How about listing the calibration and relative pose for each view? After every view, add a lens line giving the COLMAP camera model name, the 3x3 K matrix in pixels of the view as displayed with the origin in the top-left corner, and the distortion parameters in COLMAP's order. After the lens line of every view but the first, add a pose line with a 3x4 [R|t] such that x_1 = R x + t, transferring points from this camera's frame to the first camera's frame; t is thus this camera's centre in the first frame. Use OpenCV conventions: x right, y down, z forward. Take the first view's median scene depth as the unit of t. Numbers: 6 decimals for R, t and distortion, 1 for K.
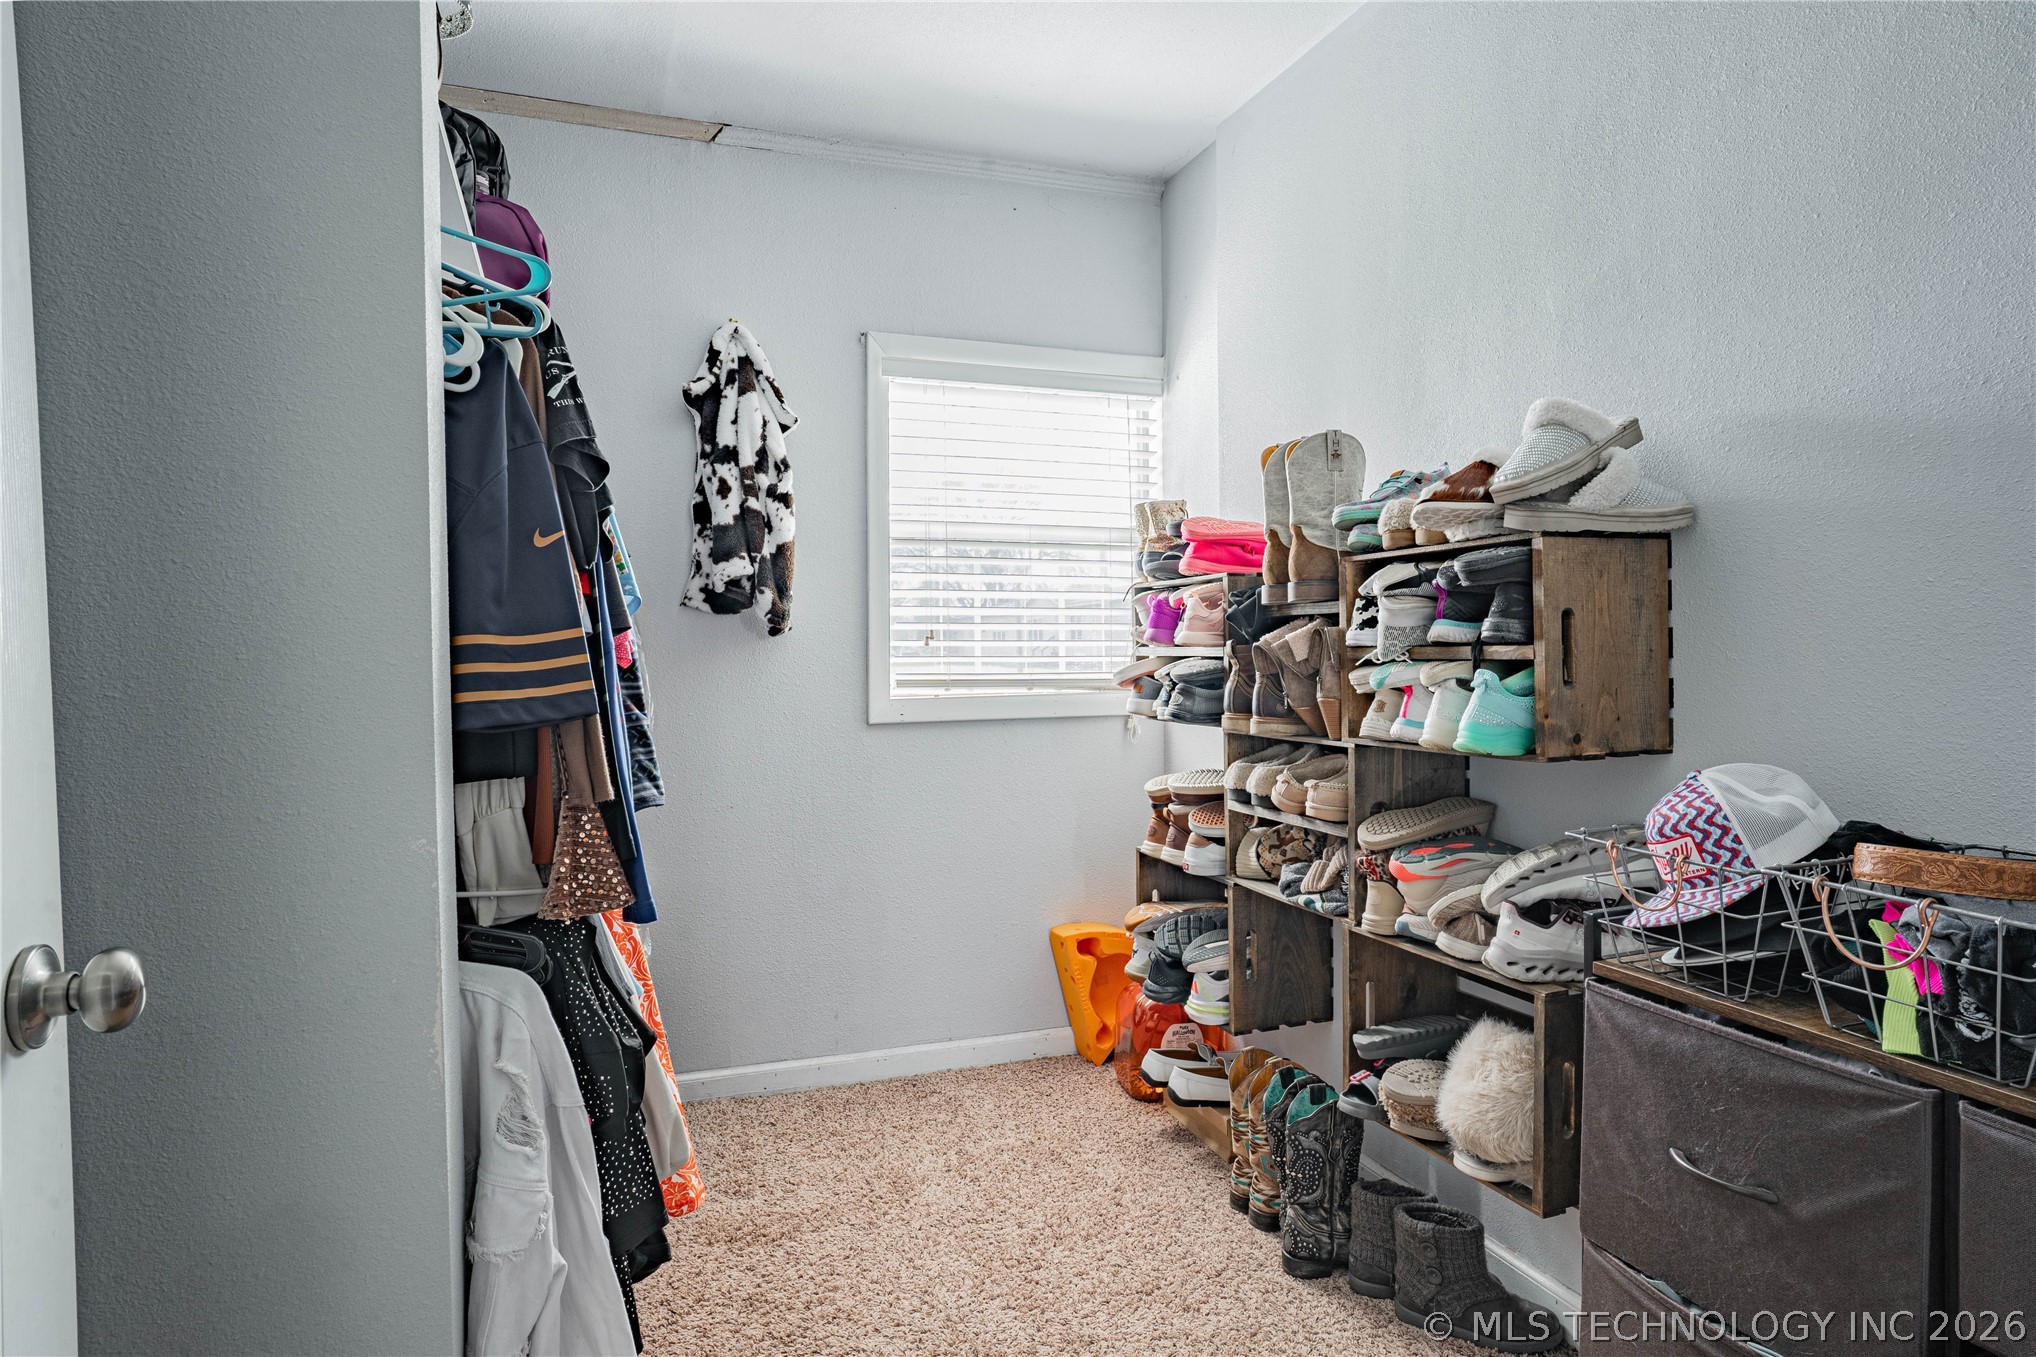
lens RADIAL K [[1135.4, 0, 1020.2], [0, 1135.4, 674.7], [0, 0, 1]] dist [-0.043914, 0.030917]
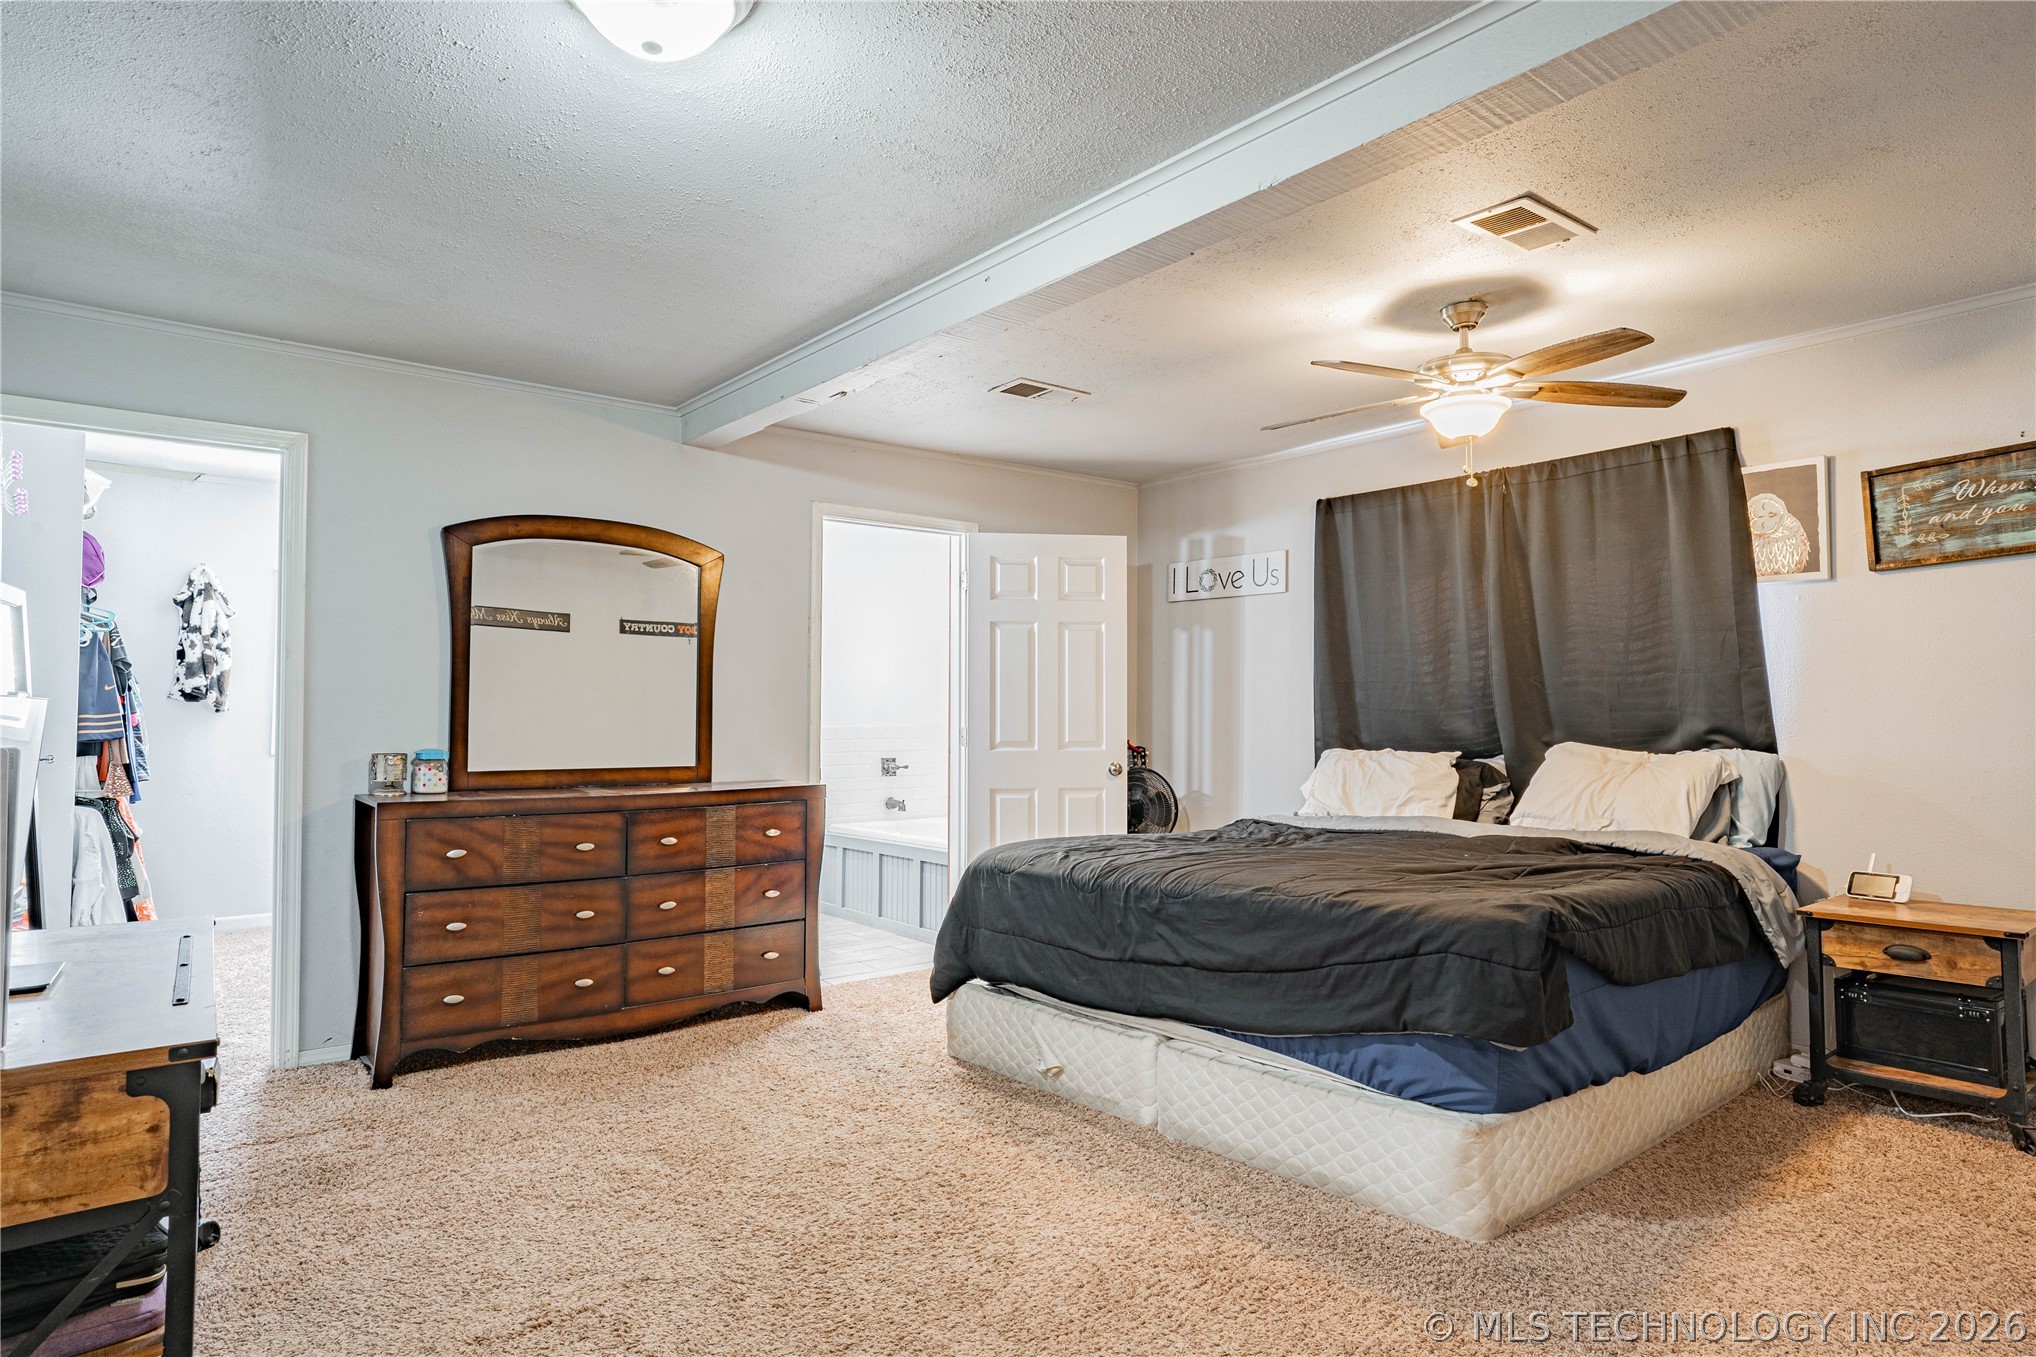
lens RADIAL K [[1135.4, 0, 985.5], [0, 1135.4, 679.0], [0, 0, 1]] dist [-0.043914, 0.030917]
pose [[0.951903, 0.027392, 0.305173, 0.533674], [-0.008678, 0.998007, -0.062511, 0.022349], [-0.306276, 0.056856, 0.950243, -1.507527]]
